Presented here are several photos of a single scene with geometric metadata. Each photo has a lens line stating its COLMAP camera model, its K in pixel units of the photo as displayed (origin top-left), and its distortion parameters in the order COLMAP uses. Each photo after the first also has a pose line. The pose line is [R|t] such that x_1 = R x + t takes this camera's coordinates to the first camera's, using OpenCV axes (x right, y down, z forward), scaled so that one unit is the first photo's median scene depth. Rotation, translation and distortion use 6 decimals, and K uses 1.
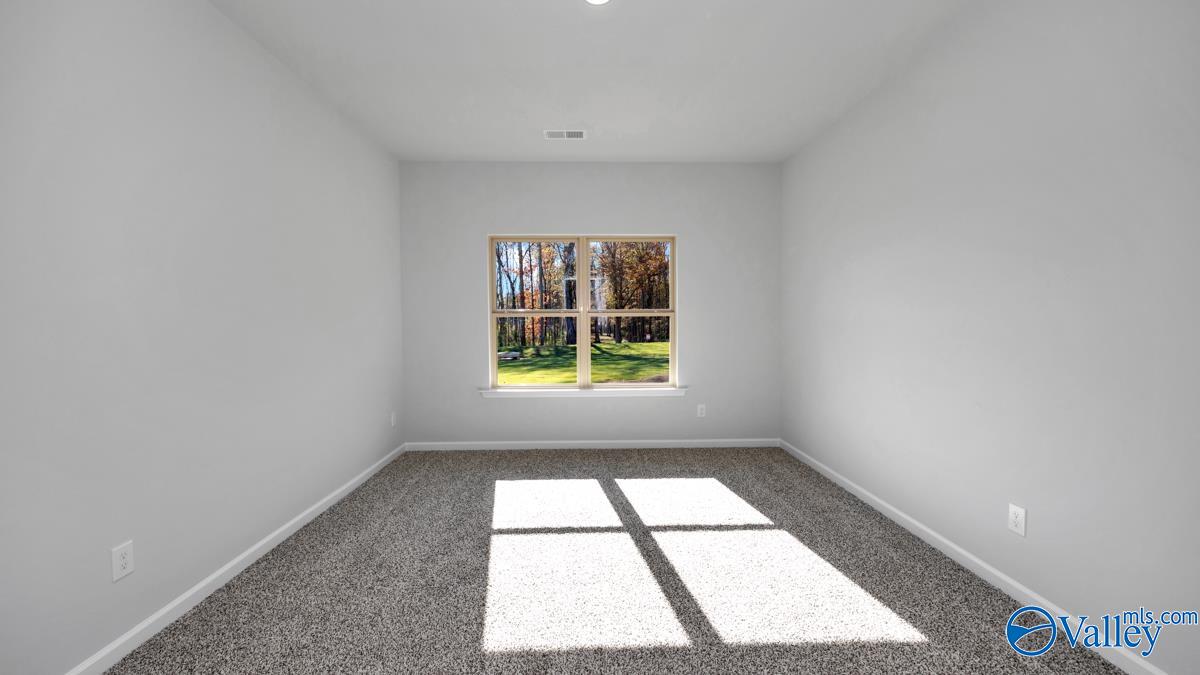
lens RADIAL K [[458.7, 0, 599.3], [0, 458.7, 351.5], [0, 0, 1]] dist [0.001758, 0.000057]
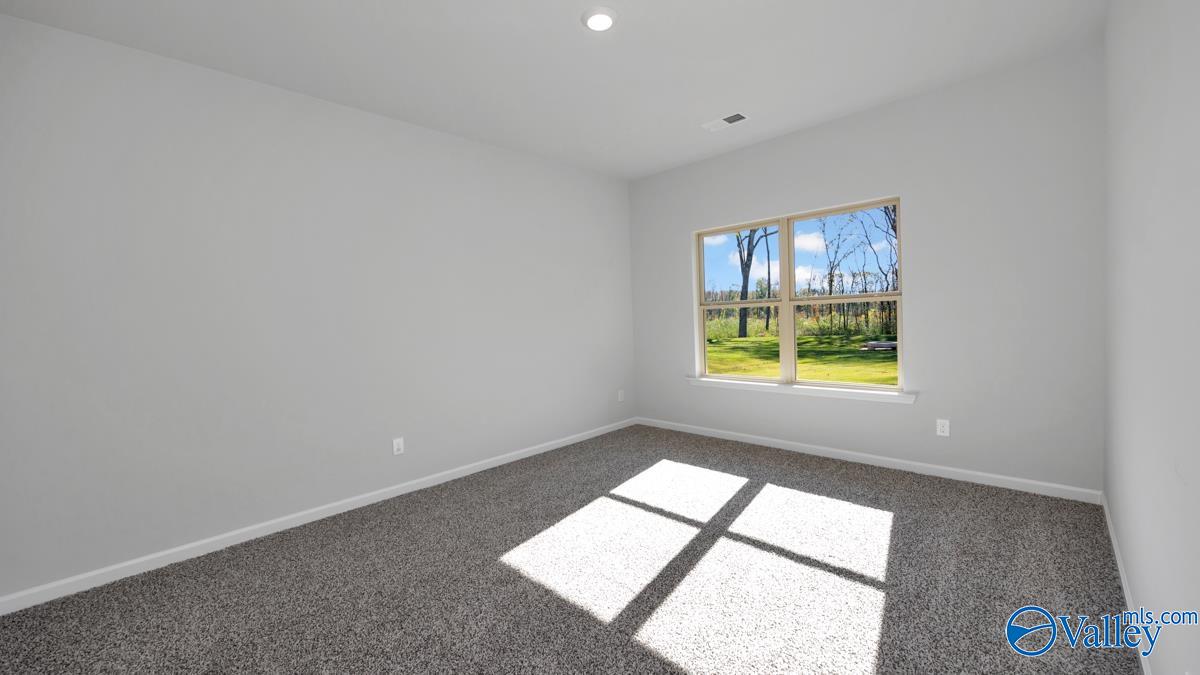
lens RADIAL K [[467.8, 0, 617.8], [0, 467.8, 353.7], [0, 0, 1]] dist [-0.003232, -0.000202]
pose [[0.698529, 0.034877, -0.714731, 0.492135], [-0.012106, 0.999245, 0.036930, -0.012889], [0.715479, -0.017144, 0.698423, 0.137489]]
